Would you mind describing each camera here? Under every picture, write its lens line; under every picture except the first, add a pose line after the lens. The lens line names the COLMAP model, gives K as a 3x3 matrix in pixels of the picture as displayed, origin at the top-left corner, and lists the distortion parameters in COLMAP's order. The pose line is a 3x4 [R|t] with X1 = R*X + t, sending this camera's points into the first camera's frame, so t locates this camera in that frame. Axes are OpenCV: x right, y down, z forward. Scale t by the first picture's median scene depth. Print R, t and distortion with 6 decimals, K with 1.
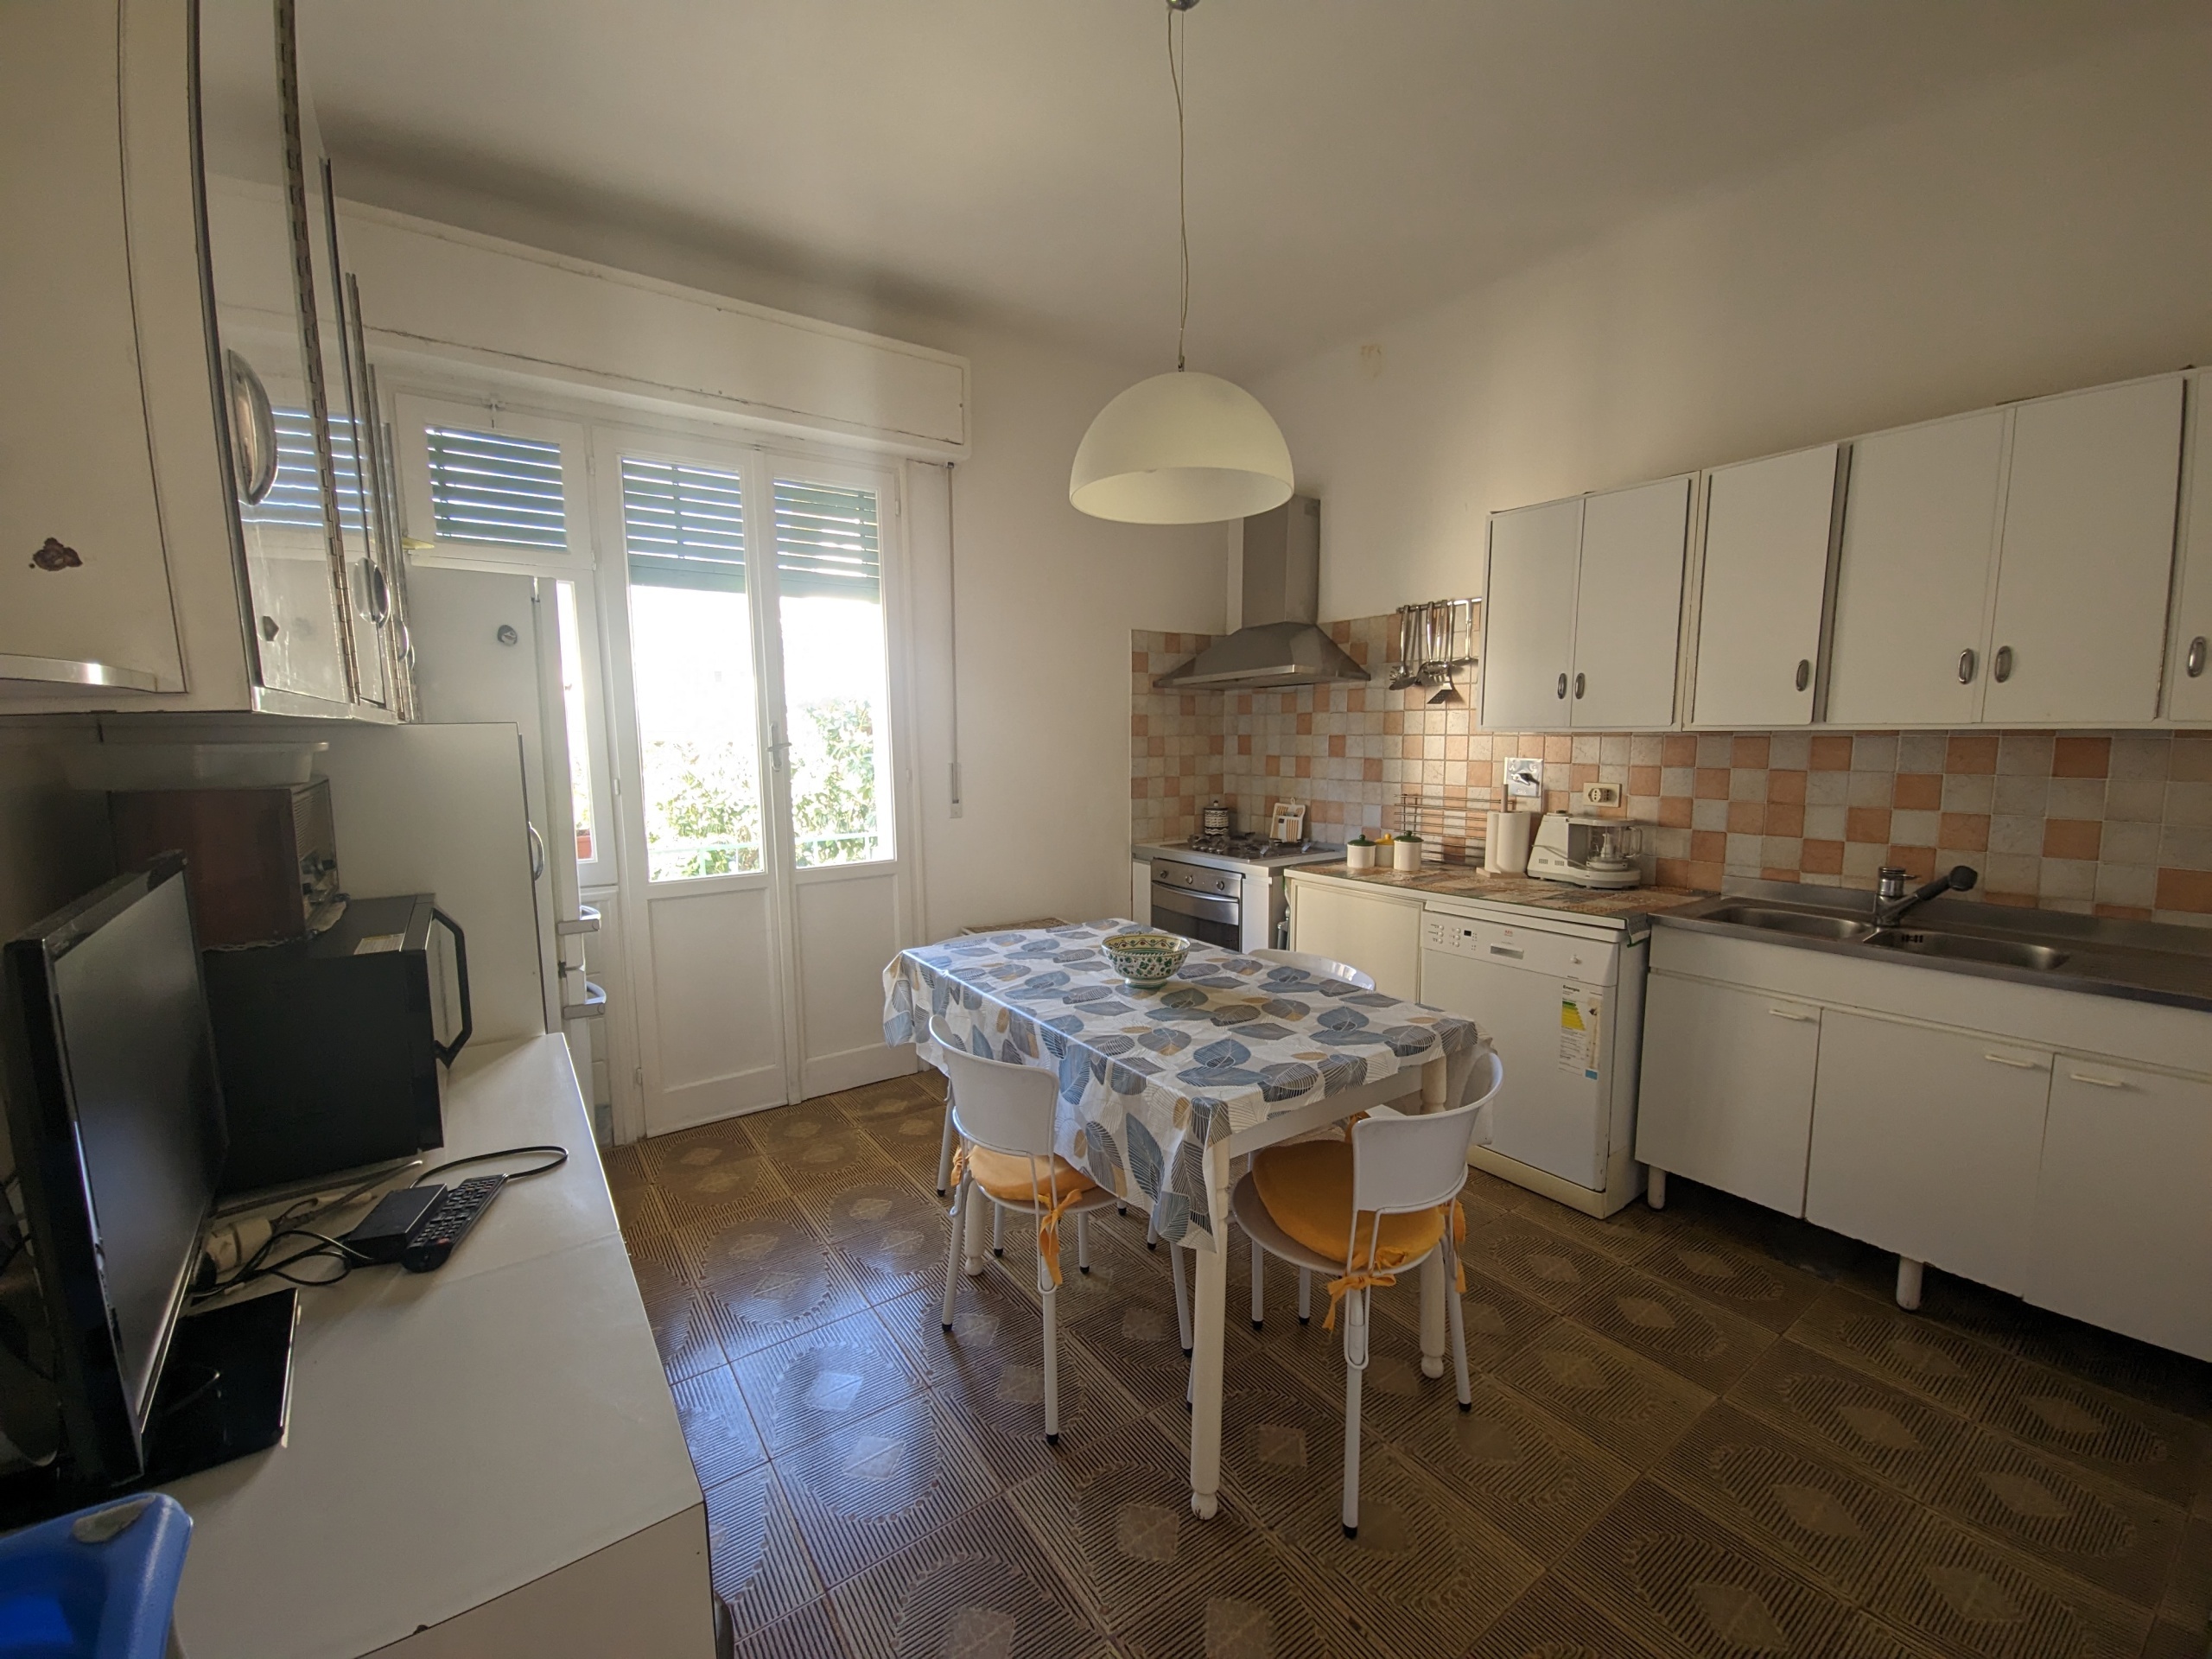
lens RADIAL K [[896.2, 0, 1108.9], [0, 896.2, 835.7], [0, 0, 1]] dist [0.002643, -0.005109]
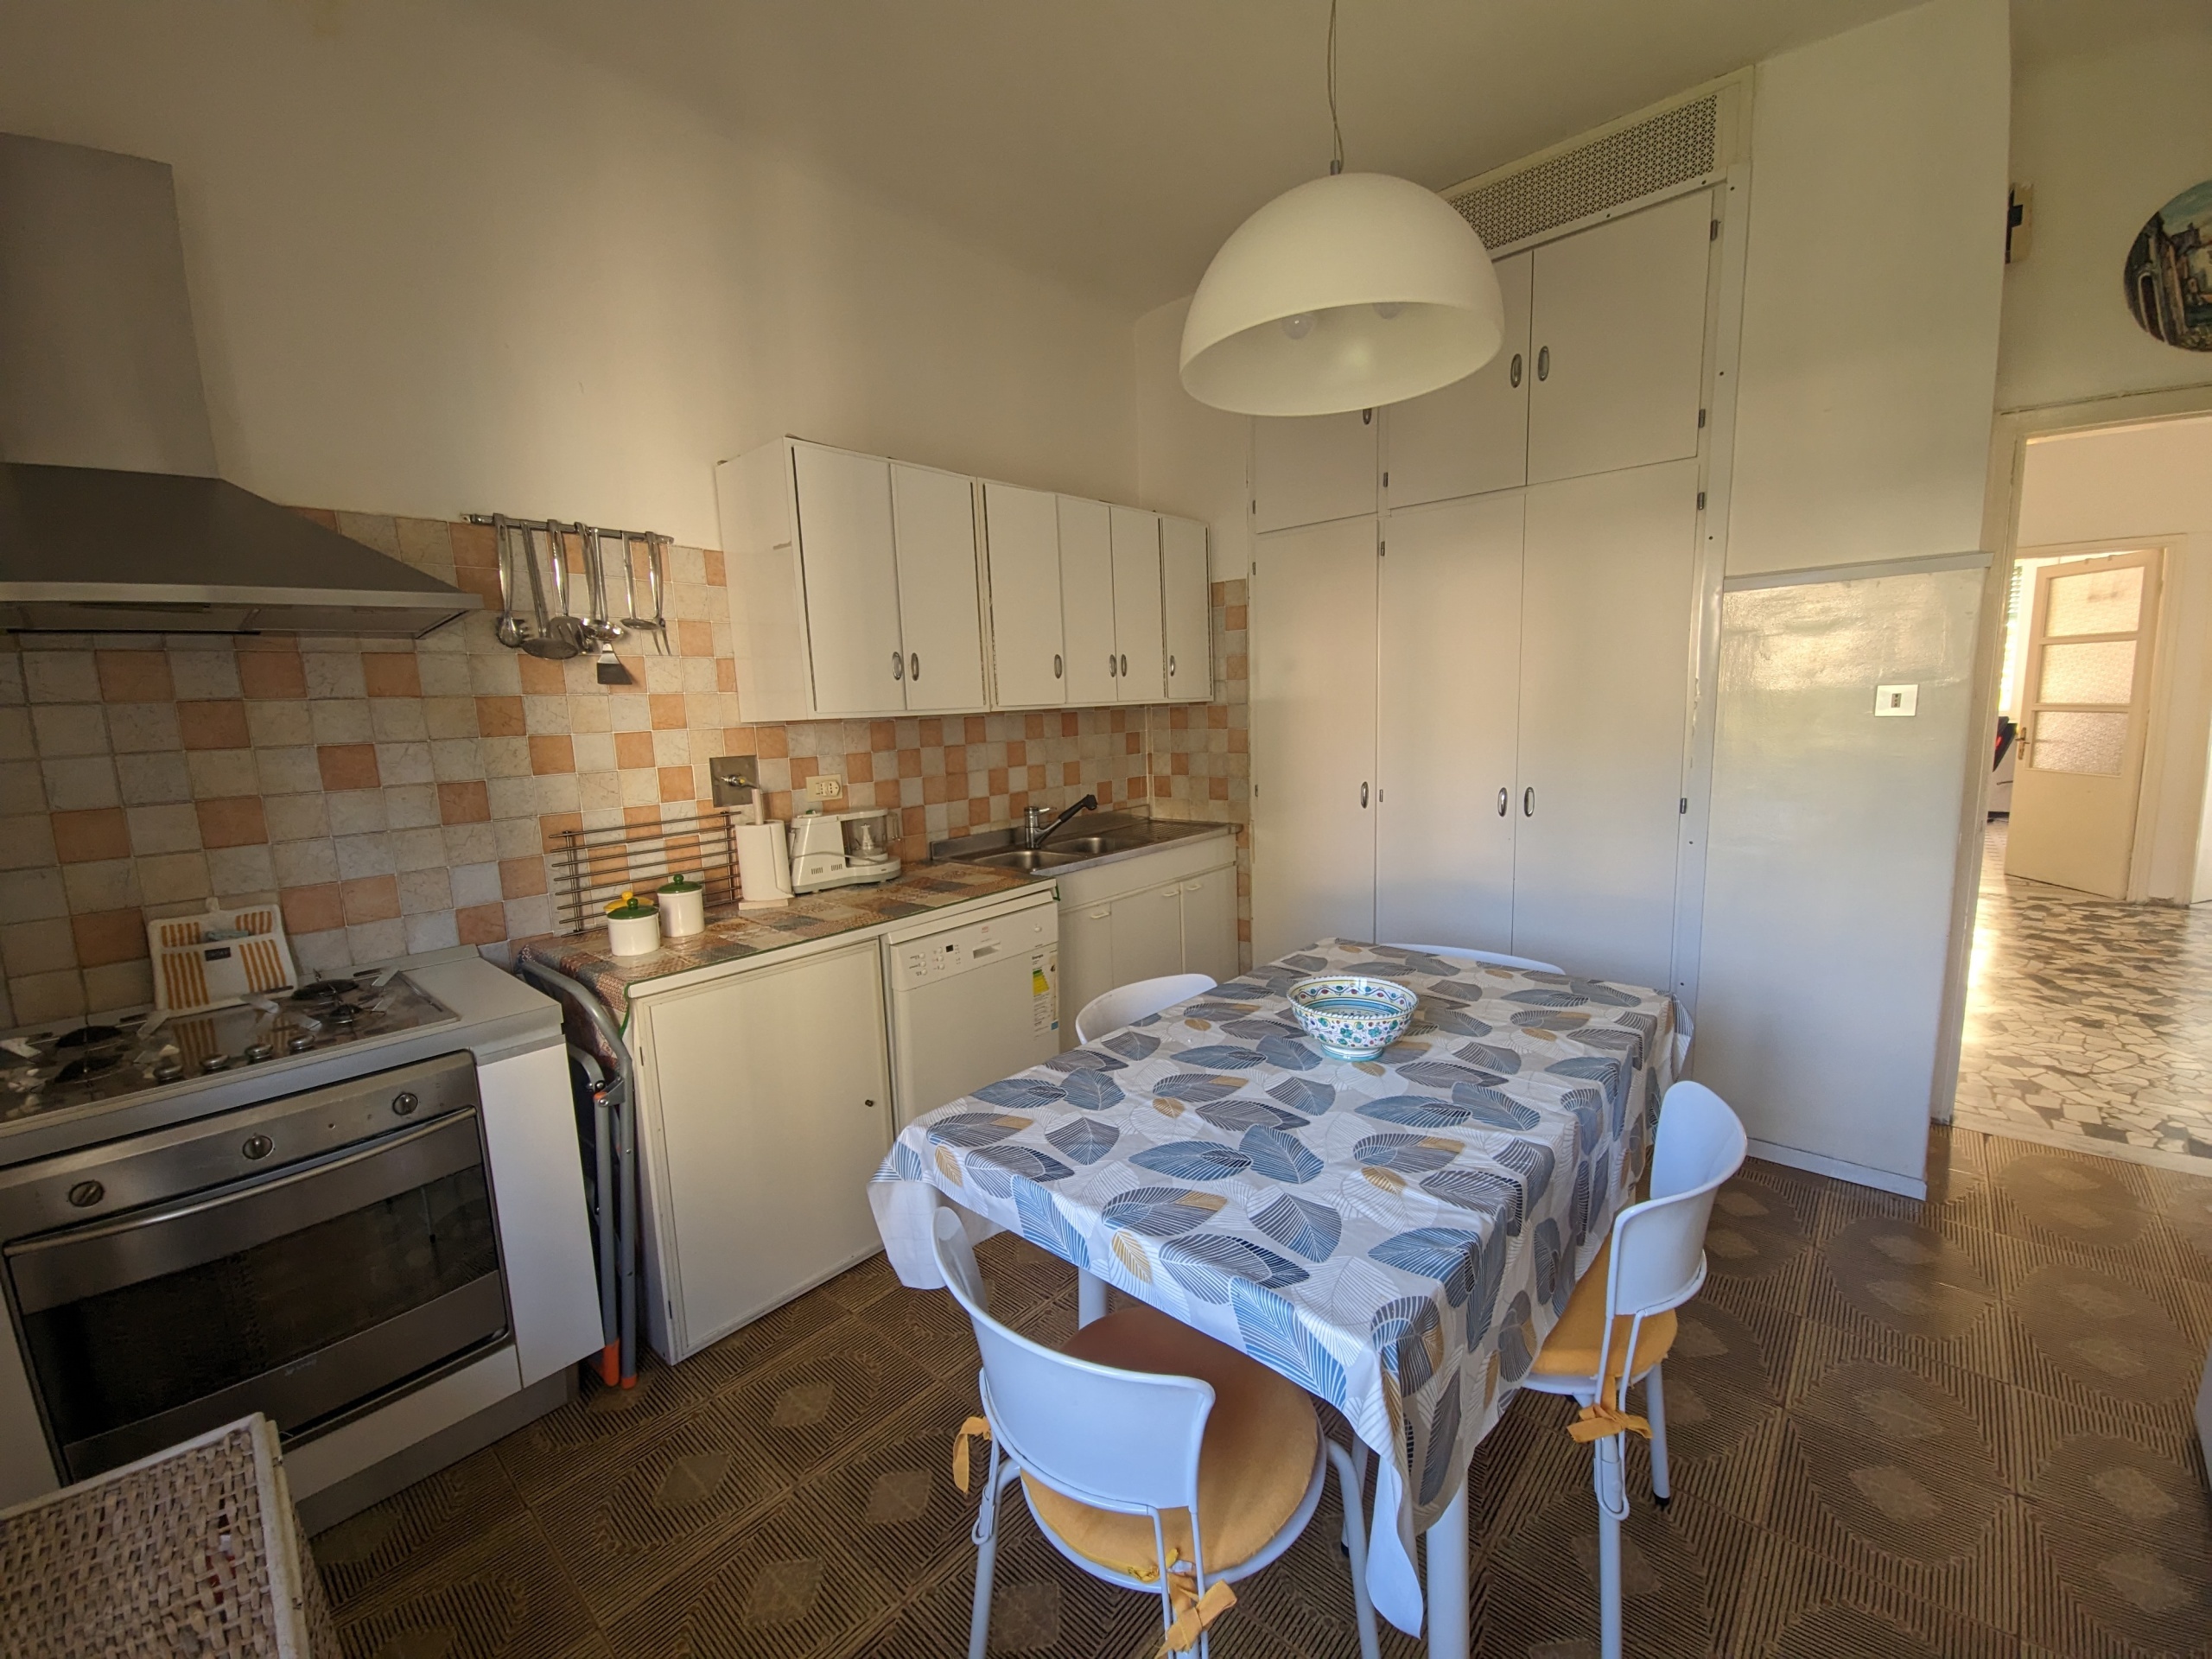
lens RADIAL K [[896.2, 0, 1099.5], [0, 896.2, 829.9], [0, 0, 1]] dist [0.002643, -0.005109]
pose [[-0.212689, -0.118037, 0.969964, -0.410706], [0.155553, 0.975927, 0.152871, -0.101177], [-0.964659, 0.183395, -0.189208, 0.916895]]
